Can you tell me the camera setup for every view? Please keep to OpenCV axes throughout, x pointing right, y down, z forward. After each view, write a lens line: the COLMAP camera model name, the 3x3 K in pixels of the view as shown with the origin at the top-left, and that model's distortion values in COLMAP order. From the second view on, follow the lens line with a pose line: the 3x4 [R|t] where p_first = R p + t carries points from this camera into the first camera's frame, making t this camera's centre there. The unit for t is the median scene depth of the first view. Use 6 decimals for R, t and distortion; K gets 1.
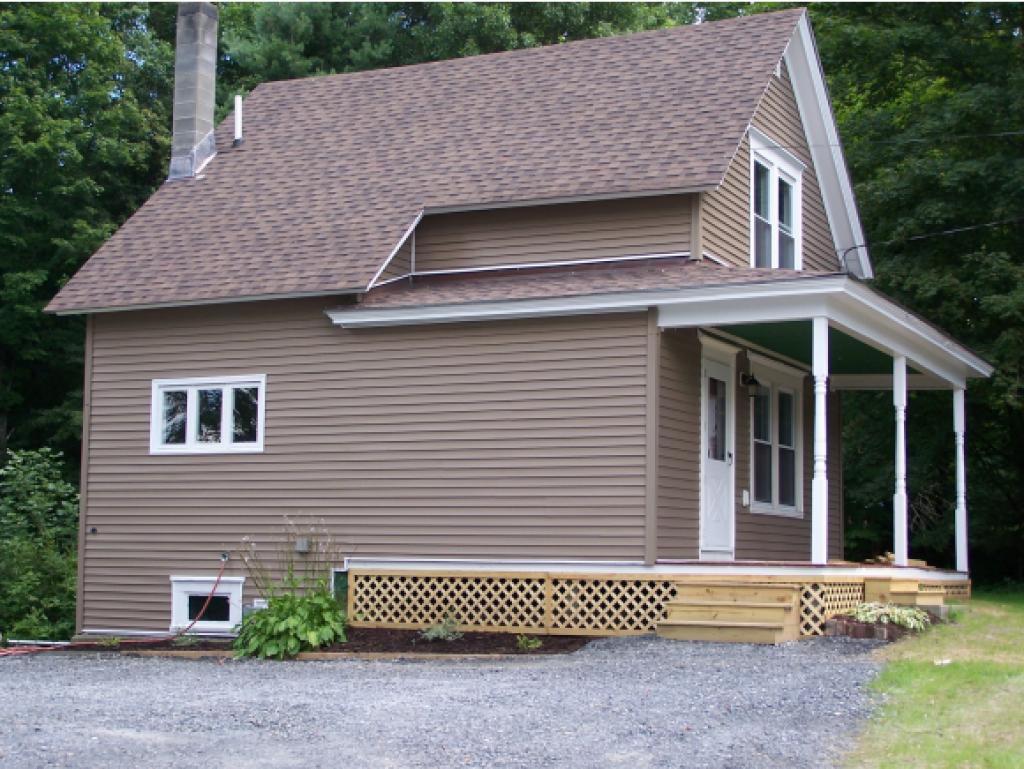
lens RADIAL K [[1748.9, 0, 512.0], [0, 1748.9, 384.5], [0, 0, 1]] dist [-0.158964, 0.176541]
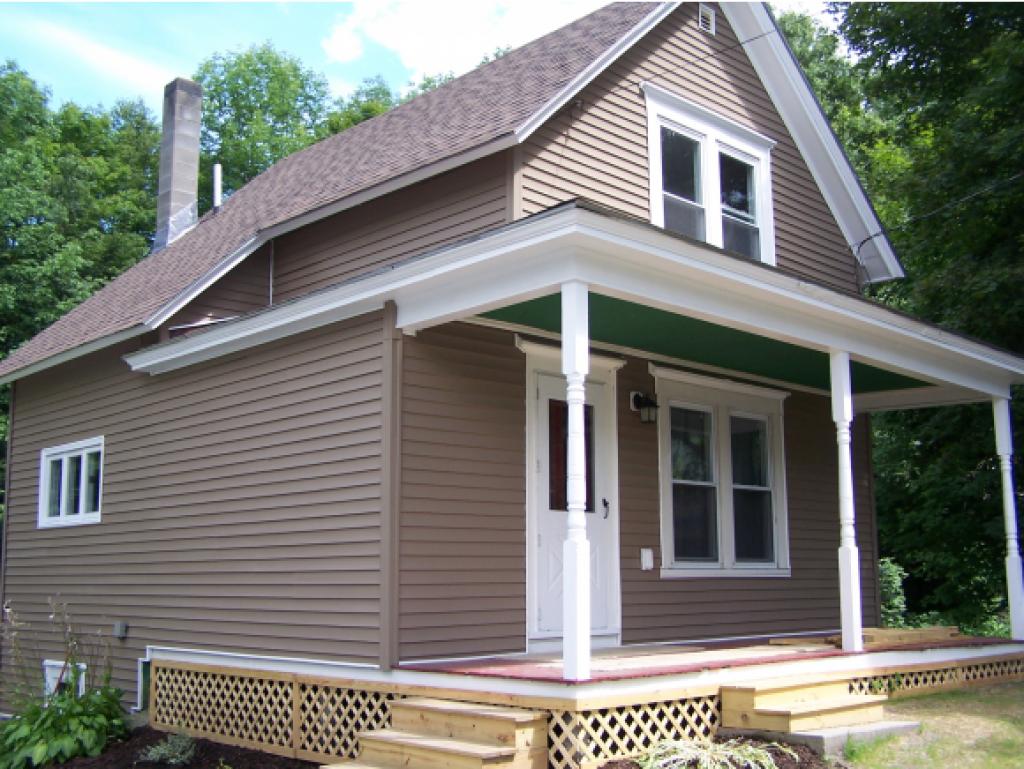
lens RADIAL K [[1177.9, 0, 505.3], [0, 1177.9, 408.3], [0, 0, 1]] dist [-0.210022, 0.384365]
pose [[0.940743, -0.072936, -0.331183, 0.252543], [0.058281, 0.996840, -0.053982, 0.024456], [0.334074, 0.031481, 0.942021, 0.512117]]
